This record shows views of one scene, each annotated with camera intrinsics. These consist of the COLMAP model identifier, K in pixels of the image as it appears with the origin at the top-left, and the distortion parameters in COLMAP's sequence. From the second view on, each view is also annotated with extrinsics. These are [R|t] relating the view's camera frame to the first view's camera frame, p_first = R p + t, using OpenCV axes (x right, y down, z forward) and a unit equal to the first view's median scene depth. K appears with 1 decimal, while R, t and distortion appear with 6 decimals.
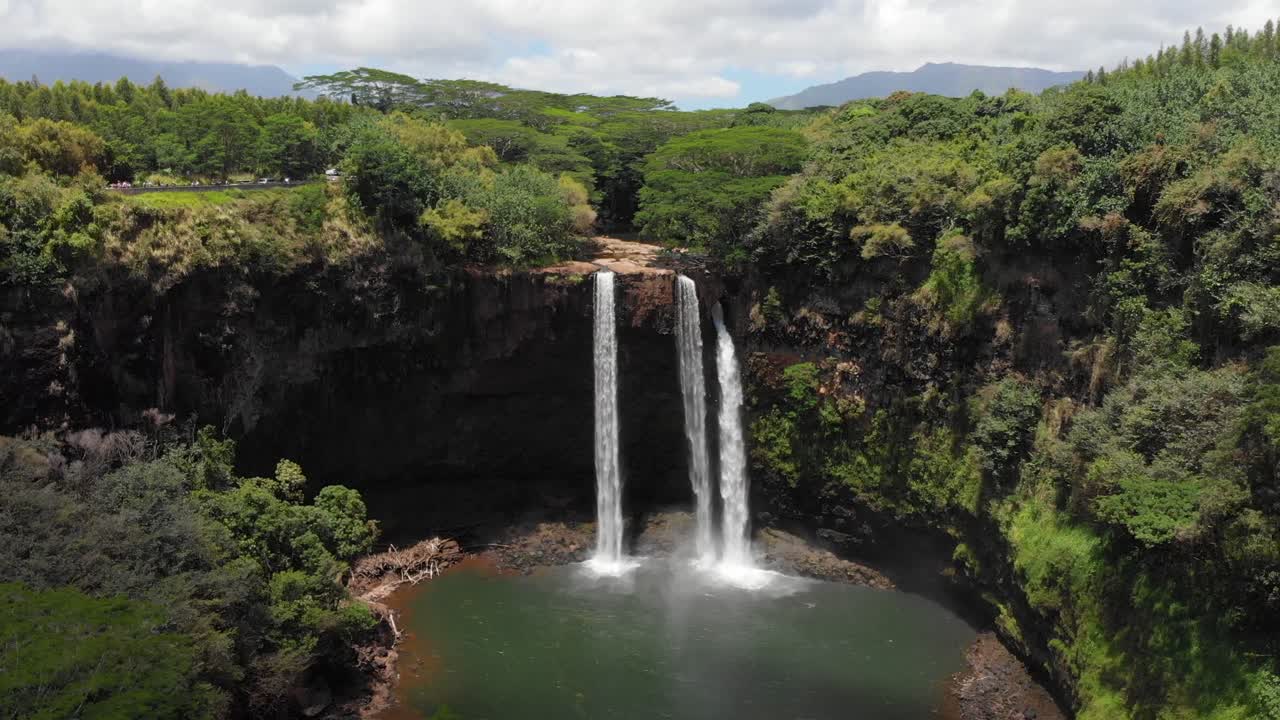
lens RADIAL K [[1010.5, 0, 640.0], [0, 1010.5, 360.0], [0, 0, 1]] dist [0.098684, -0.223619]
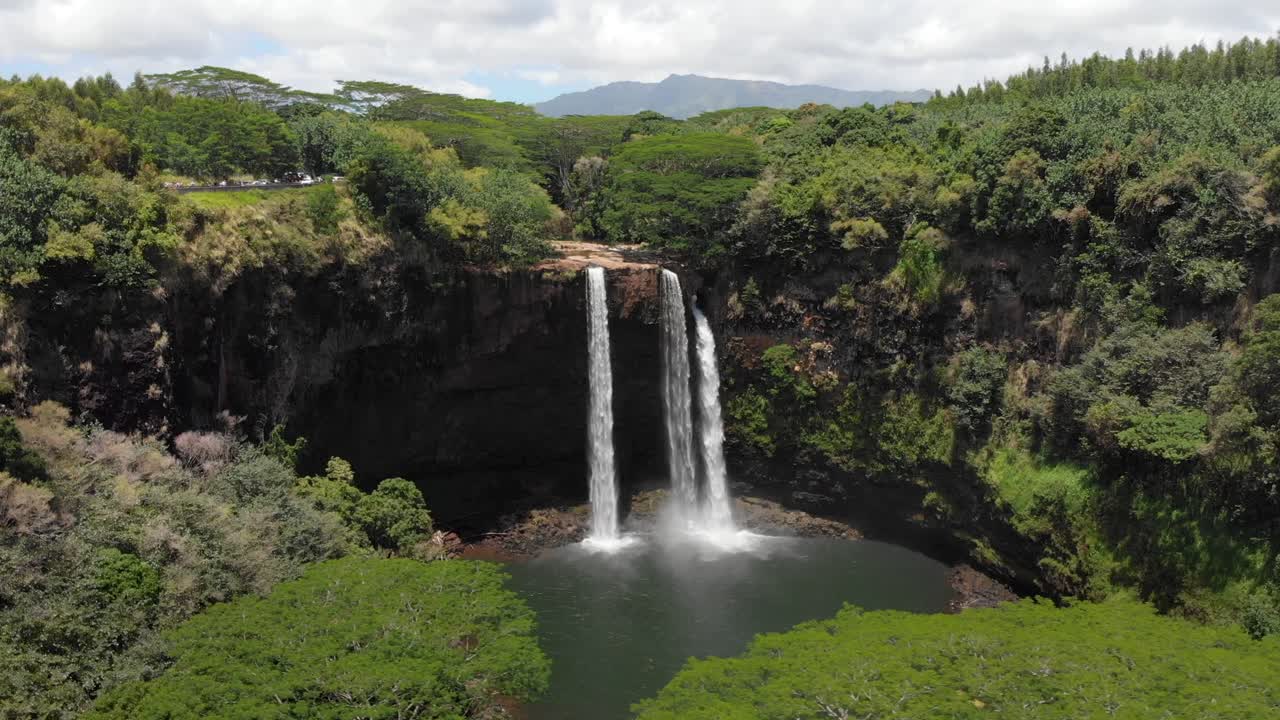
lens RADIAL K [[1010.5, 0, 640.0], [0, 1010.5, 360.0], [0, 0, 1]] dist [0.098684, -0.223619]
pose [[0.968670, -0.042864, 0.244625, -0.287549], [0.044306, 0.999018, -0.000392, 0.014682], [-0.244368, 0.011218, 0.969618, -0.050293]]
